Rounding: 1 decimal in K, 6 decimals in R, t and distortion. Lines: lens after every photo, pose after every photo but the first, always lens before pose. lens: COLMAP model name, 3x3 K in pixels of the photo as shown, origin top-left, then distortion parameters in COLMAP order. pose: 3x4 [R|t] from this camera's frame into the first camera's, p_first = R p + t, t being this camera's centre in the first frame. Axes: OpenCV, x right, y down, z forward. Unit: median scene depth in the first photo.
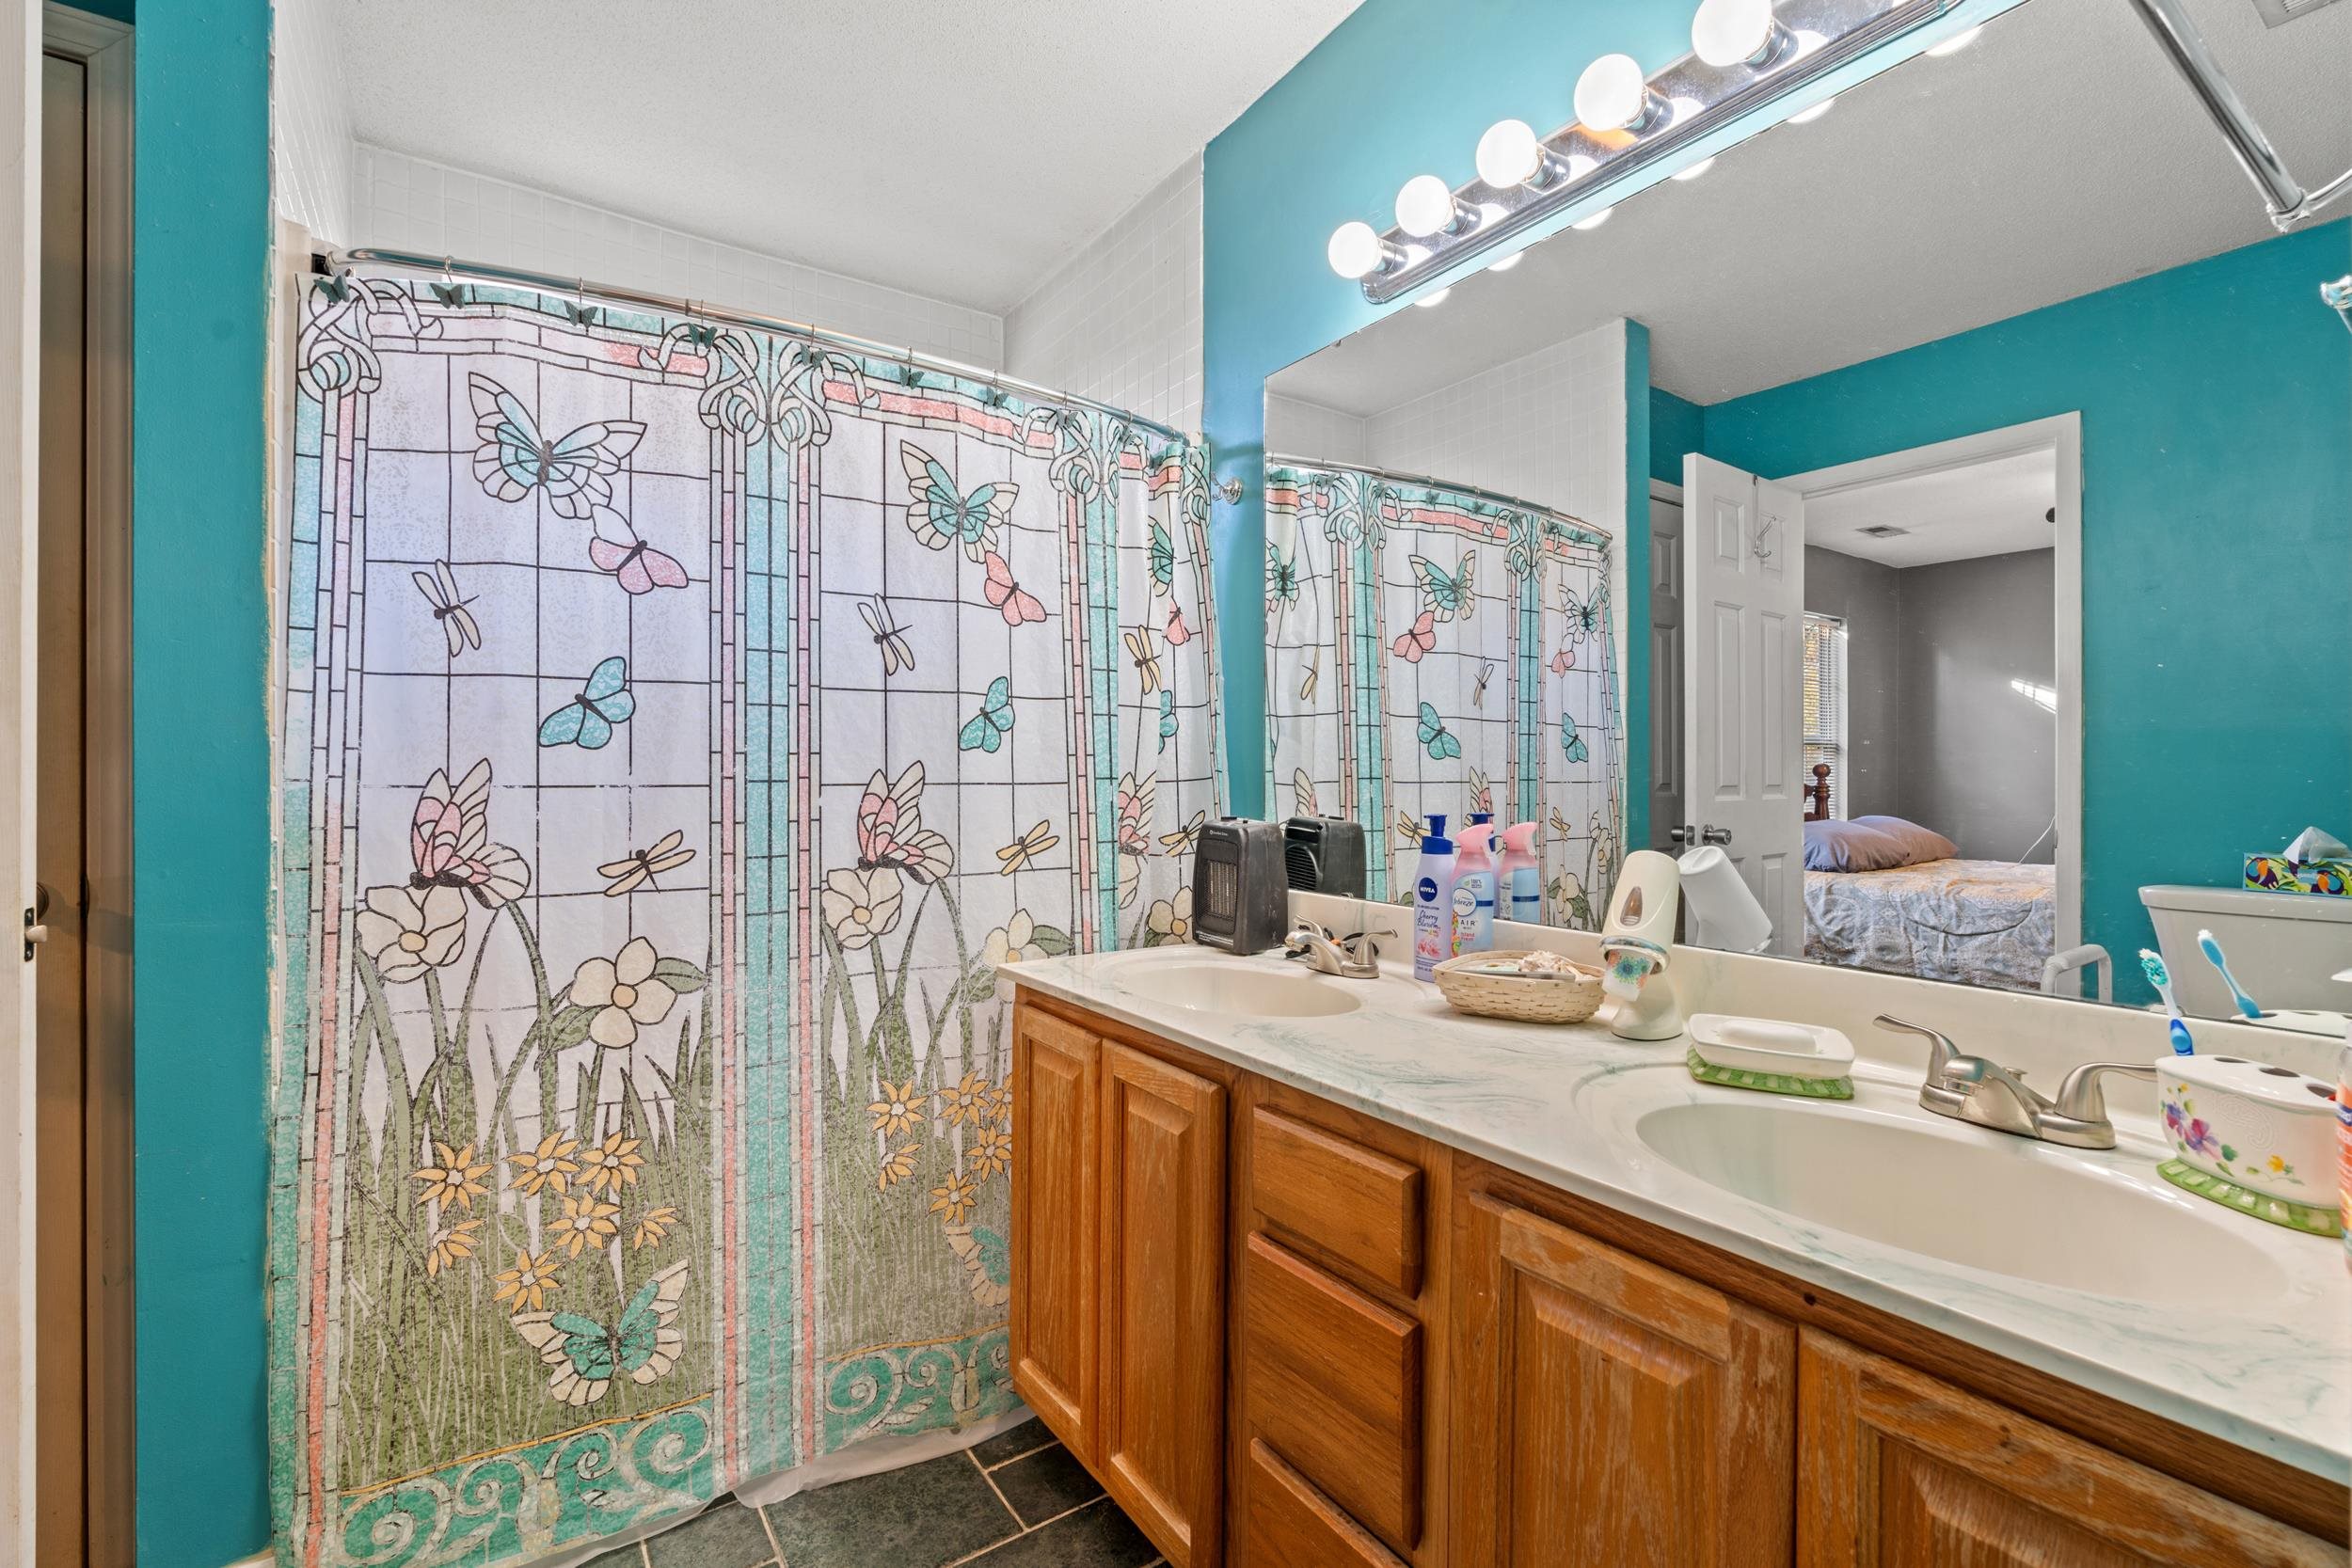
lens RADIAL K [[1031.3, 0, 1178.5], [0, 1031.3, 776.5], [0, 0, 1]] dist [-0.003773, -0.000725]
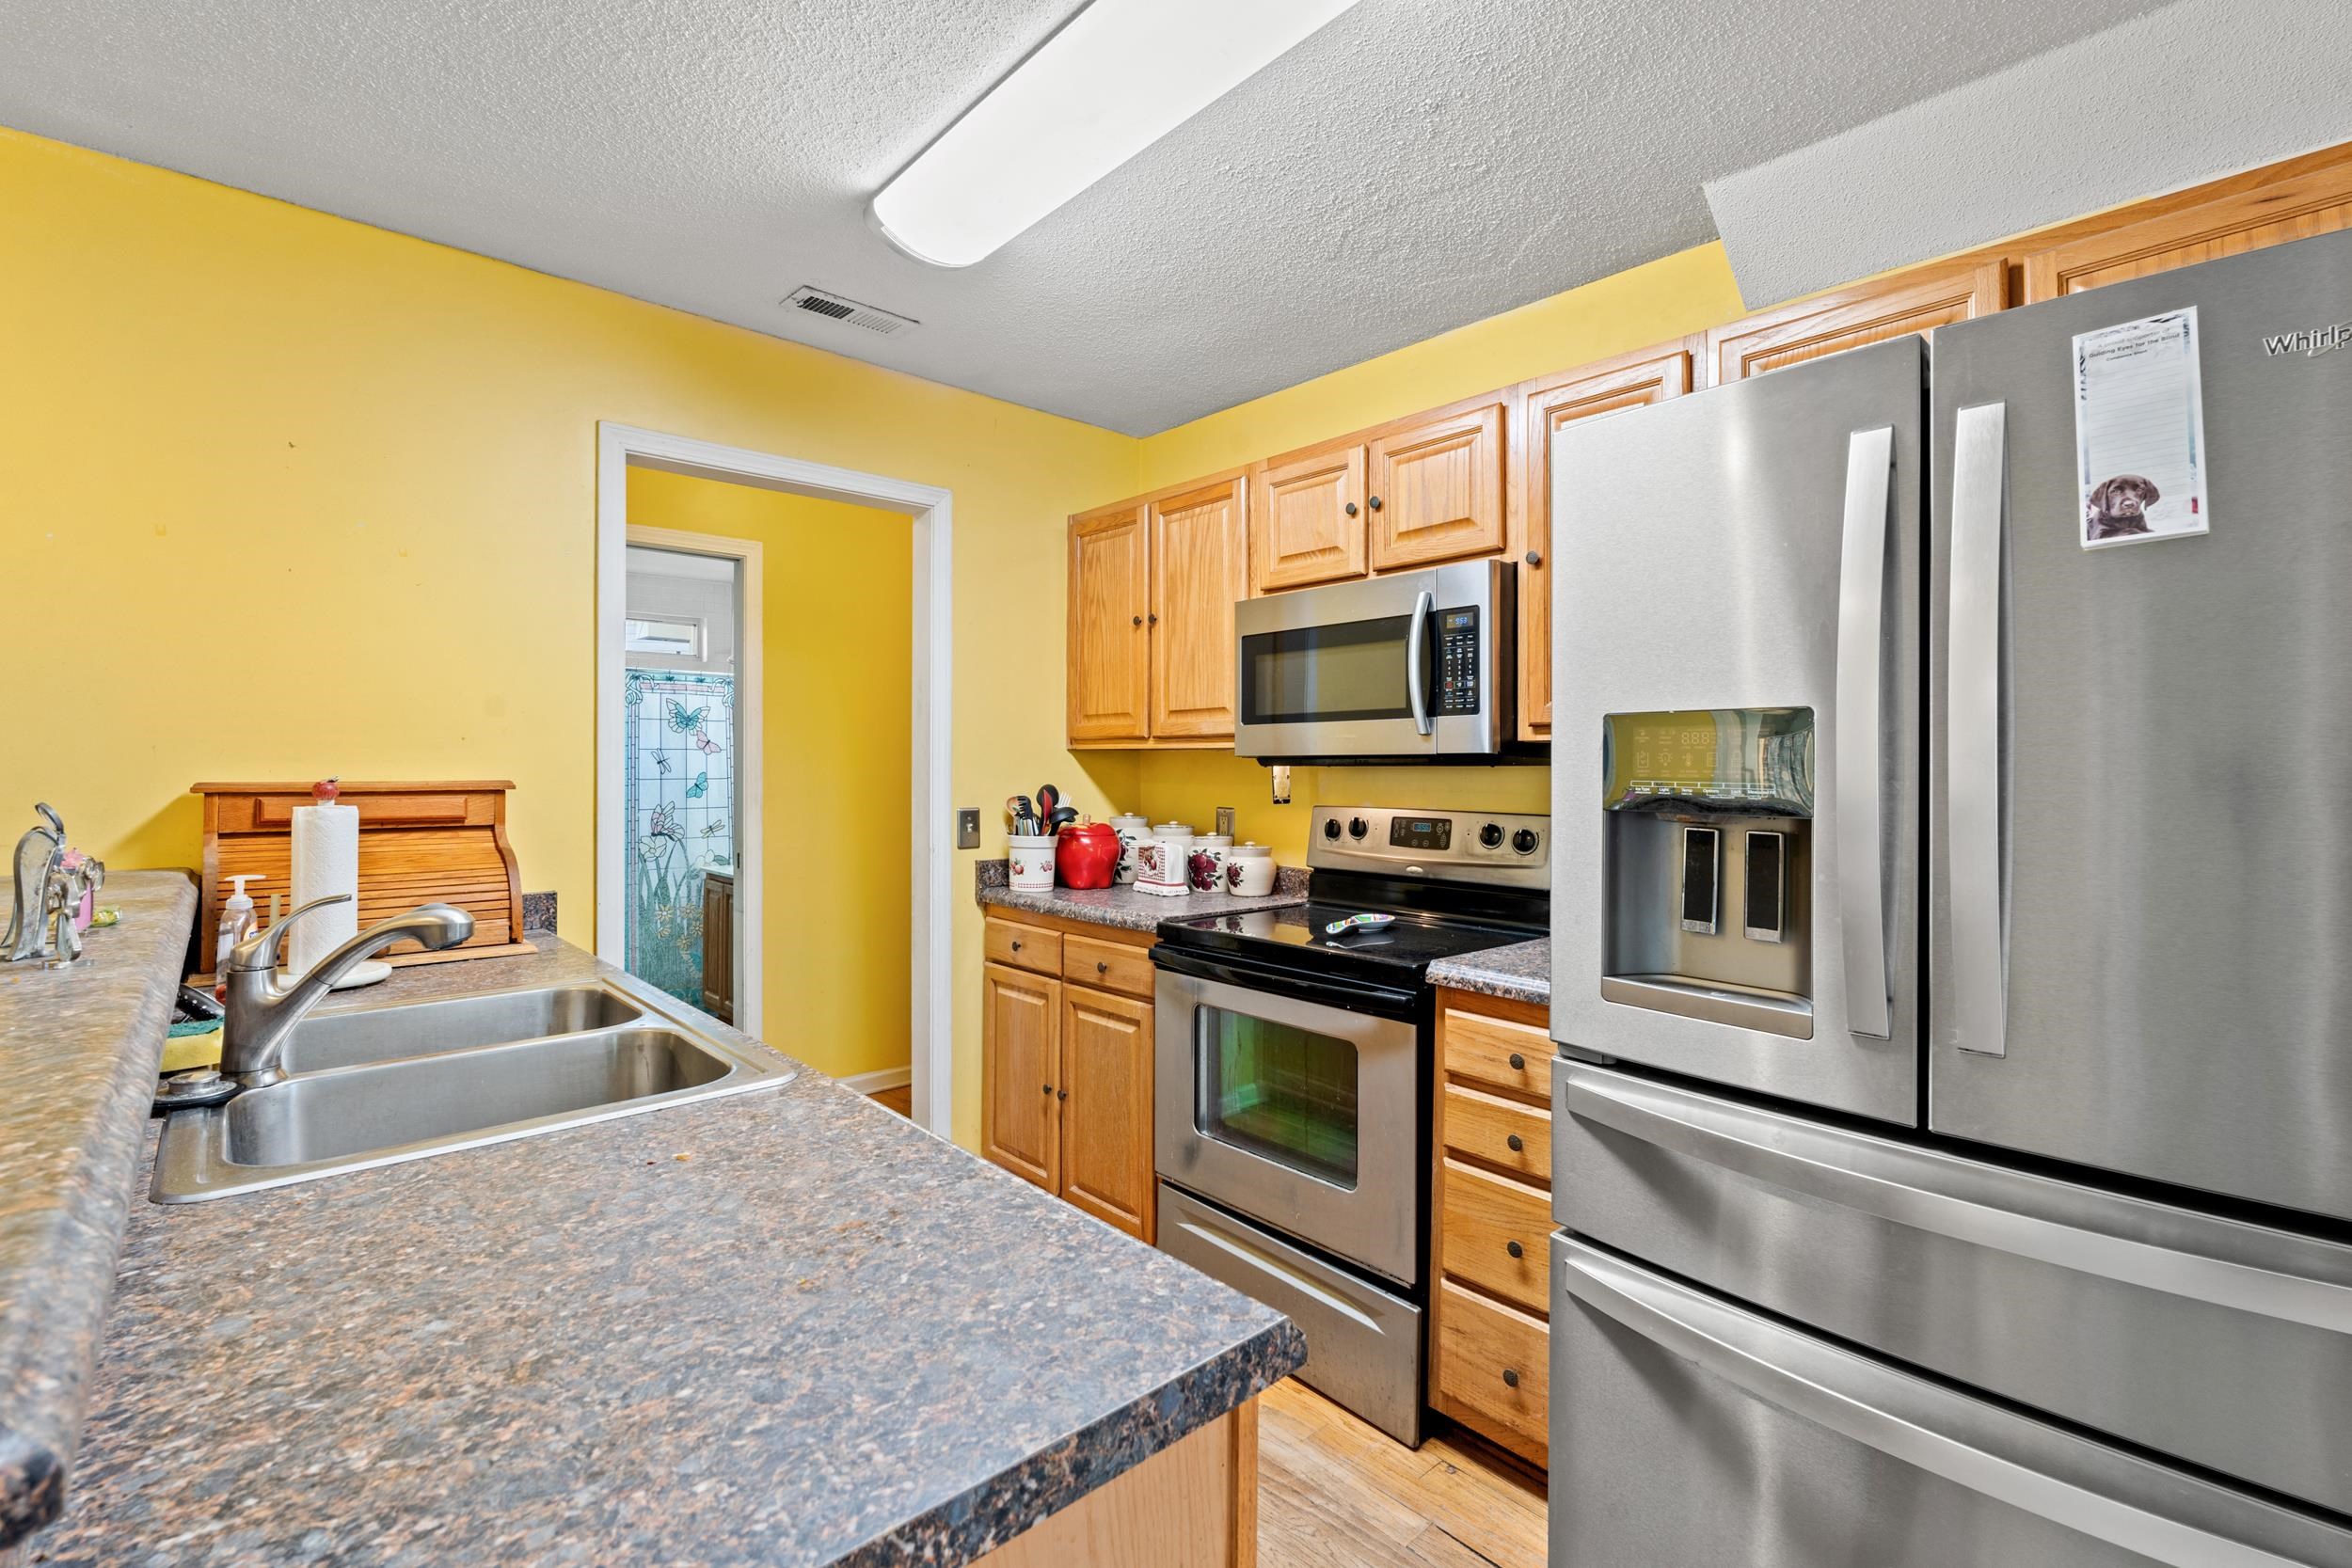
lens RADIAL K [[1031.3, 0, 1179.0], [0, 1031.3, 767.7], [0, 0, 1]] dist [-0.003773, -0.000725]
pose [[0.989709, 0.004084, 0.143033, 0.819776], [-0.003904, 0.999991, -0.001542, -0.118278], [-0.143038, 0.000967, 0.989717, -2.306381]]
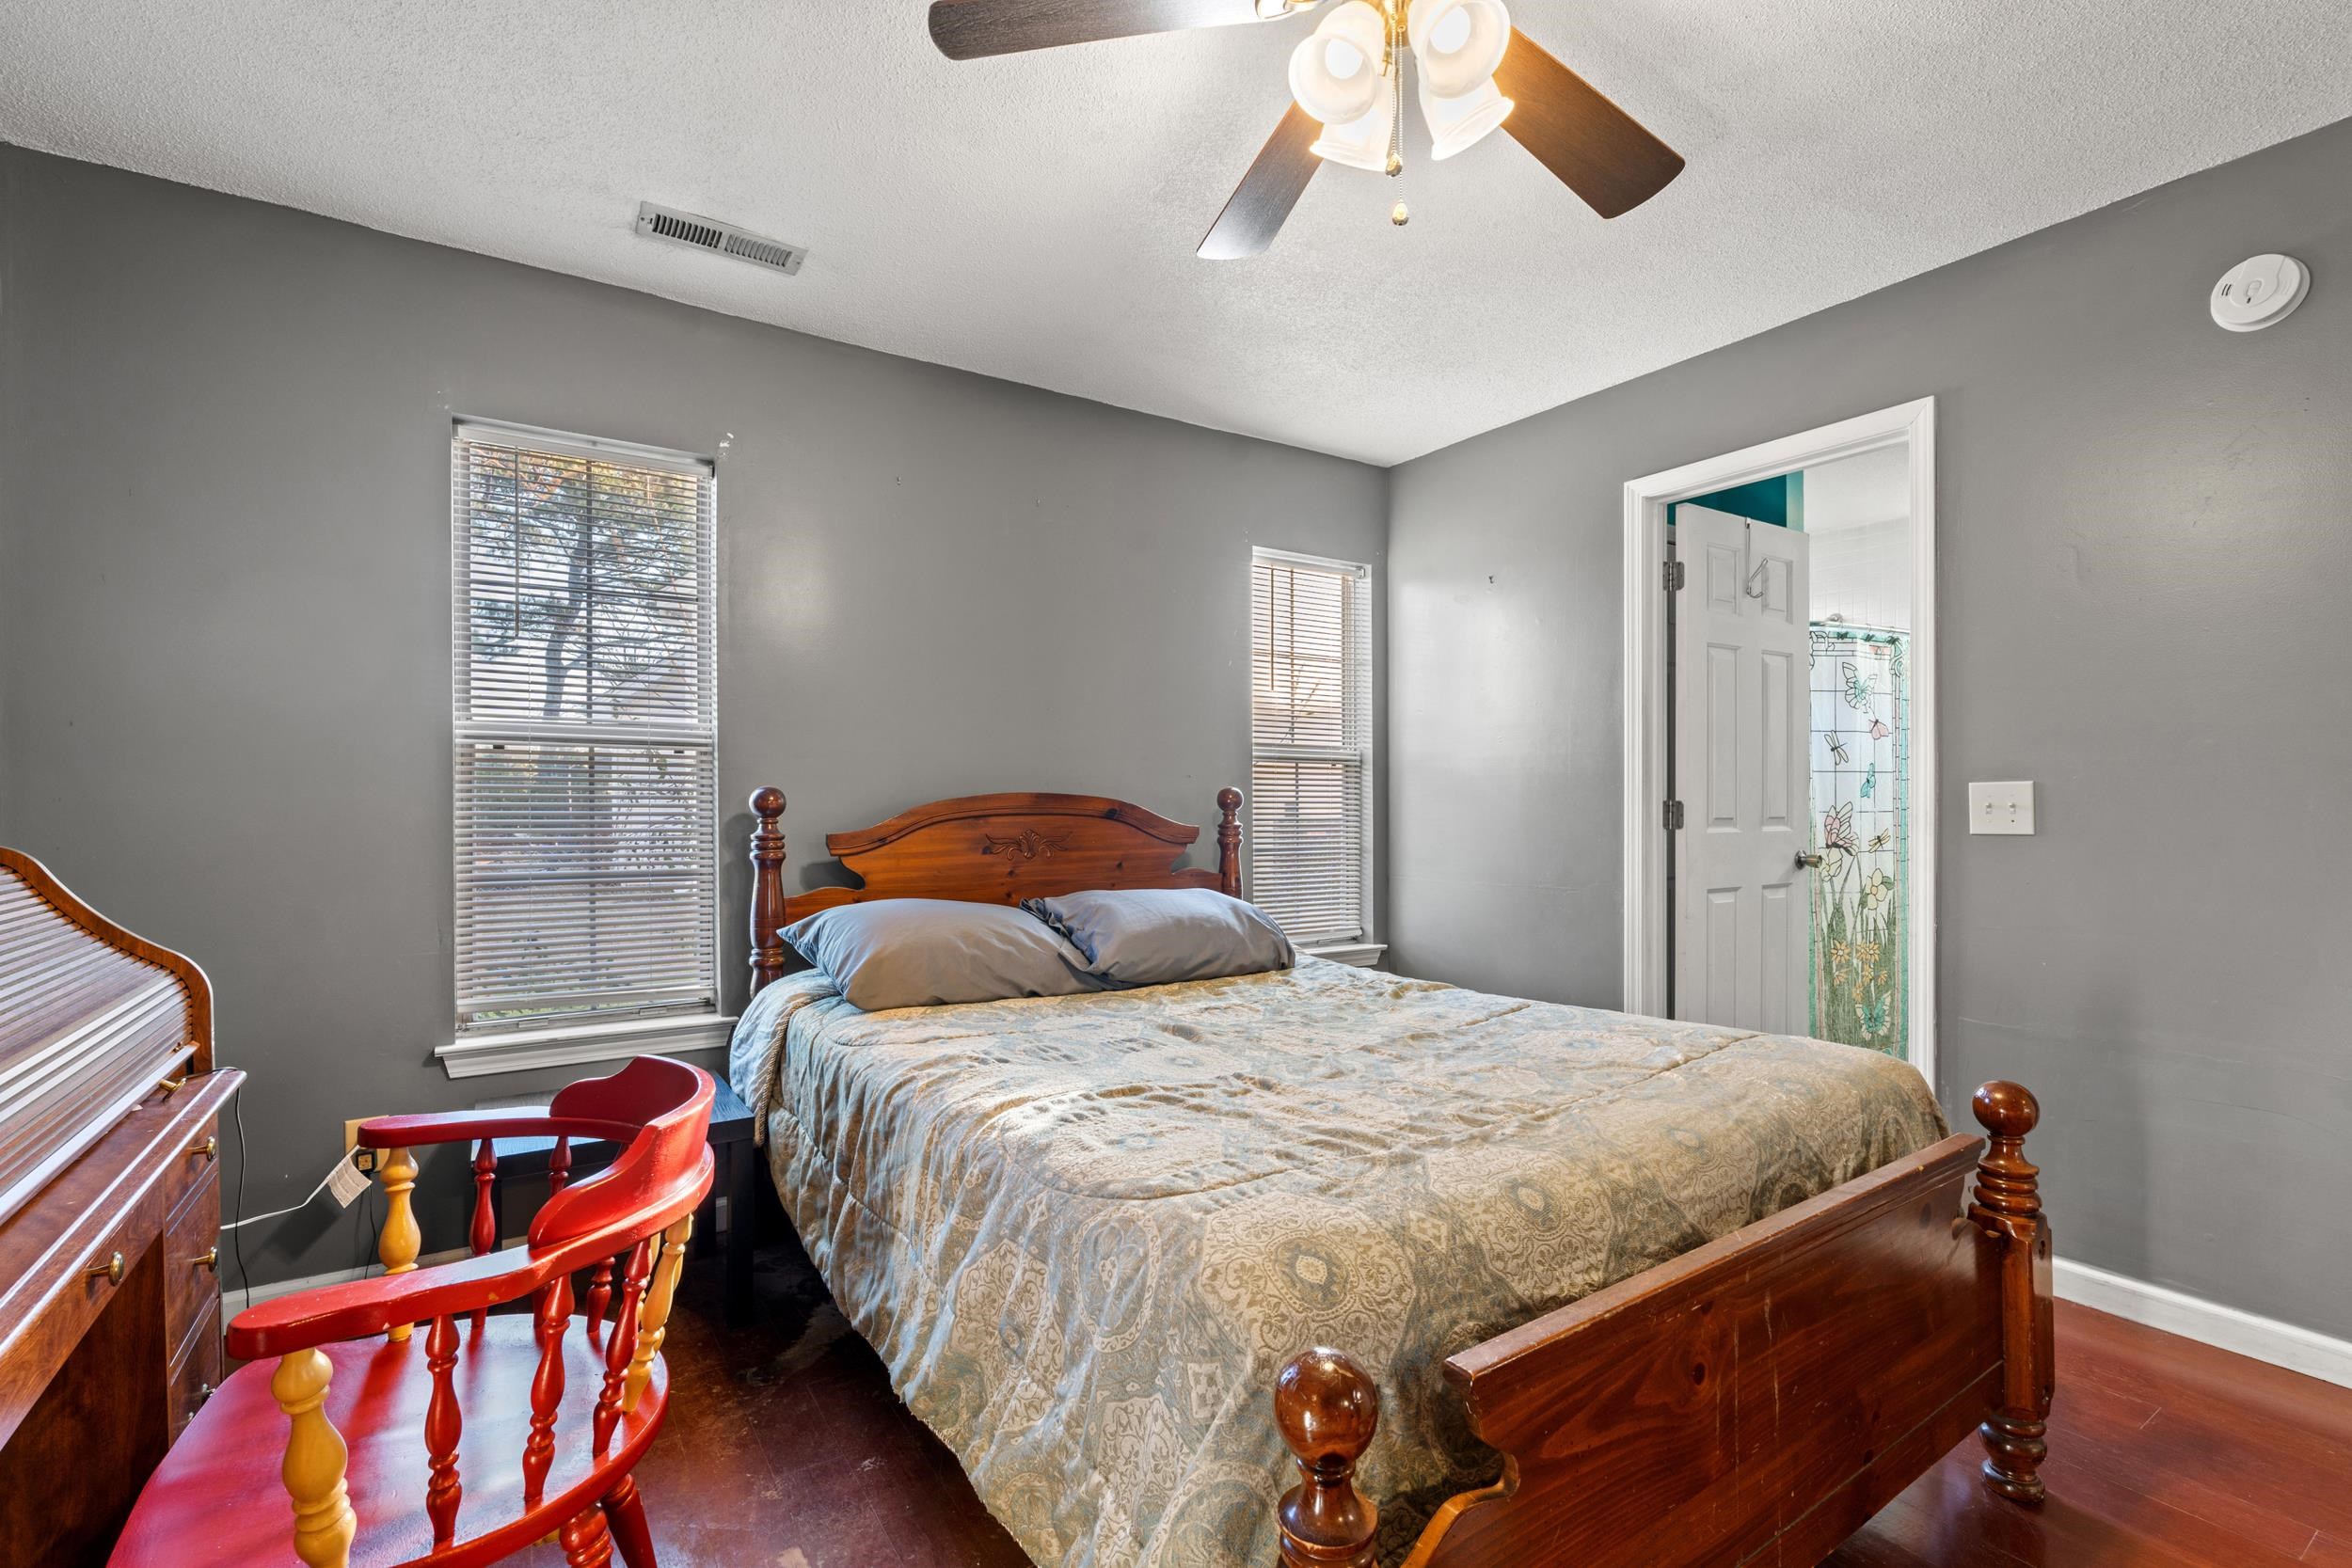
lens RADIAL K [[1031.3, 0, 1175.8], [0, 1031.3, 795.4], [0, 0, 1]] dist [-0.003773, -0.000725]
pose [[0.999869, 0.001273, -0.016165, -1.671209], [-0.001367, 0.999982, -0.005794, -0.011227], [0.016158, 0.005815, 0.999853, -1.232693]]
